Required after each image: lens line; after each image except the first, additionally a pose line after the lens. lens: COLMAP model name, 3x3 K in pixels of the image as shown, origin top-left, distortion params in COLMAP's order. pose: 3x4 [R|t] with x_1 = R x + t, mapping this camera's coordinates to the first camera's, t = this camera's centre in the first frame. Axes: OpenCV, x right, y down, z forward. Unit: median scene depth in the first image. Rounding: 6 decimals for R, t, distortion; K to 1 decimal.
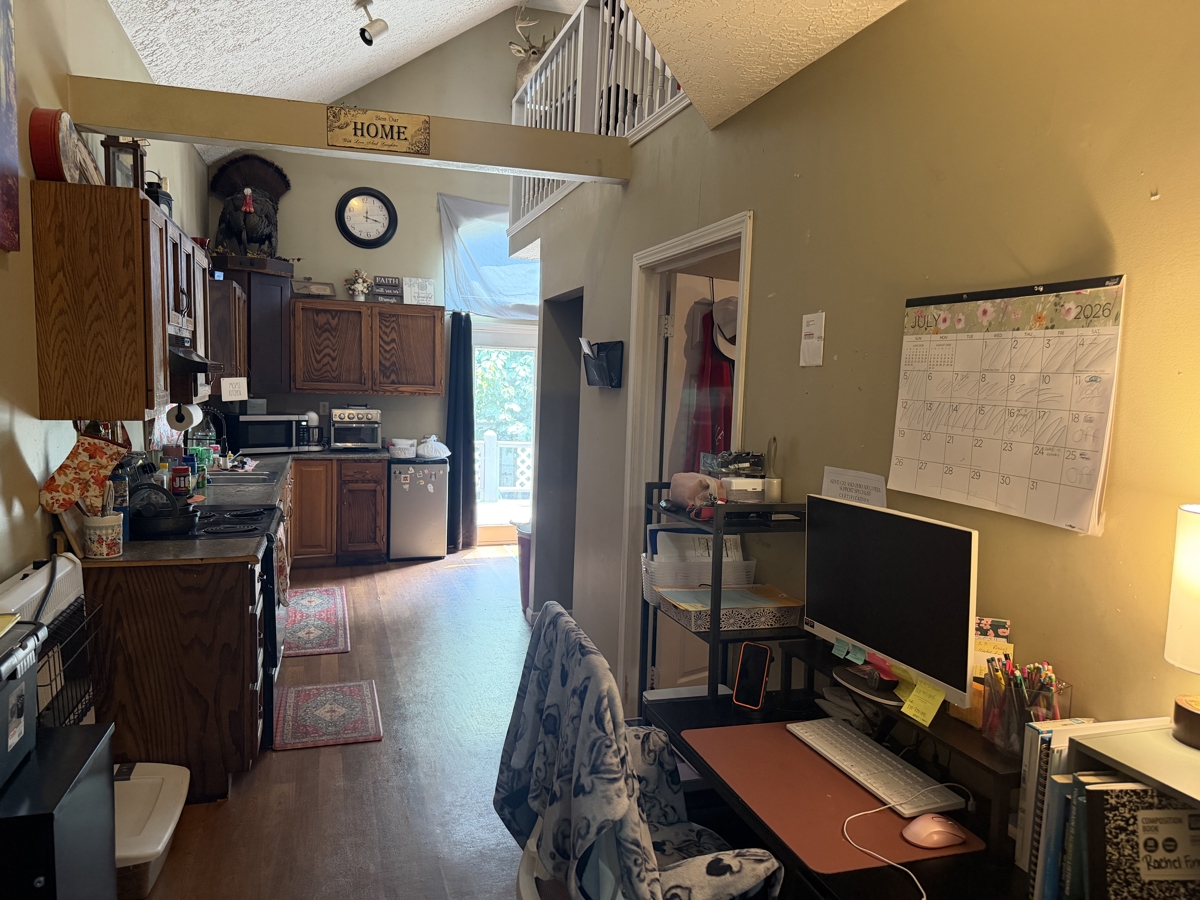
lens RADIAL K [[841.2, 0, 627.6], [0, 841.2, 469.3], [0, 0, 1]] dist [0.041607, -0.059895]
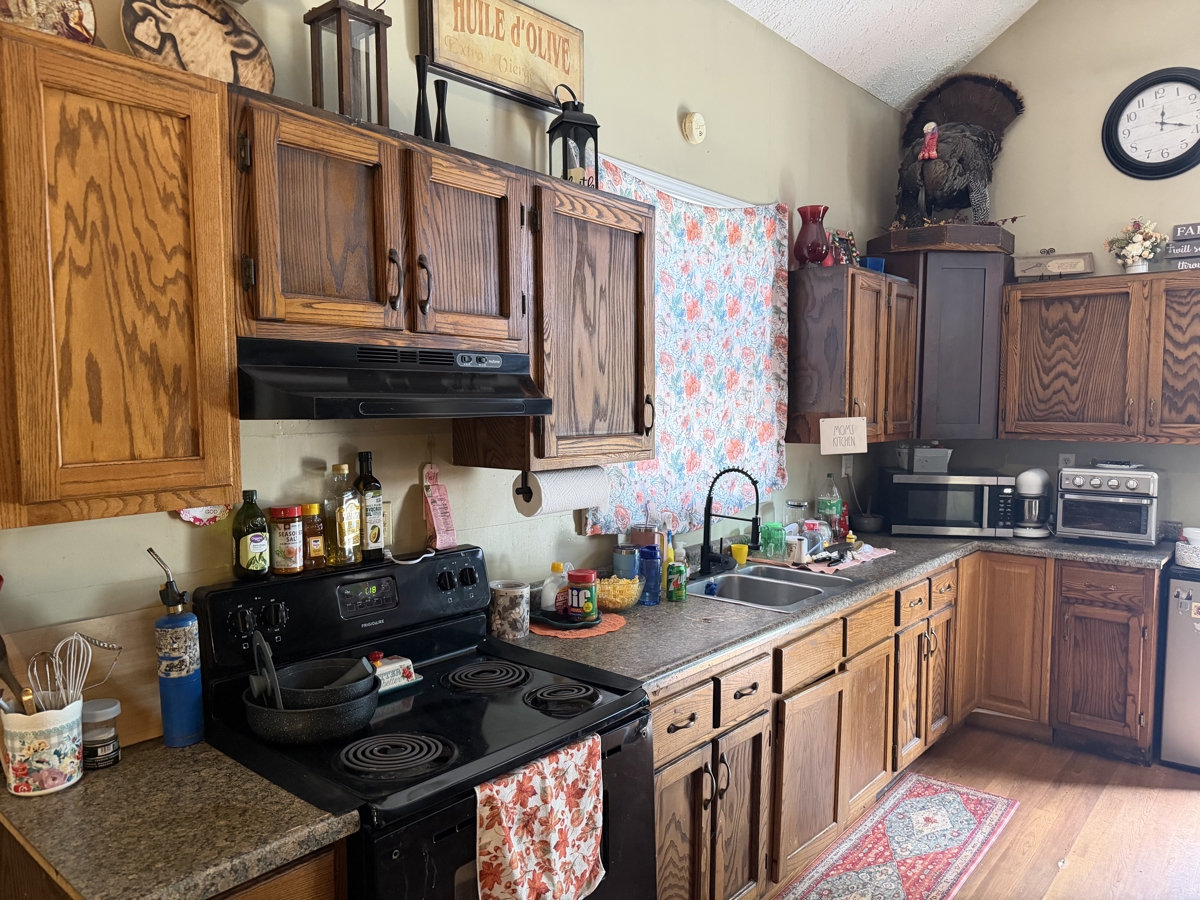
lens RADIAL K [[841.2, 0, 625.2], [0, 841.2, 452.3], [0, 0, 1]] dist [0.041607, -0.059895]
pose [[0.508199, 0.024493, -0.860891, -0.005921], [-0.076009, 0.996971, -0.016505, -0.049562], [0.857879, 0.073823, 0.508521, 0.450138]]
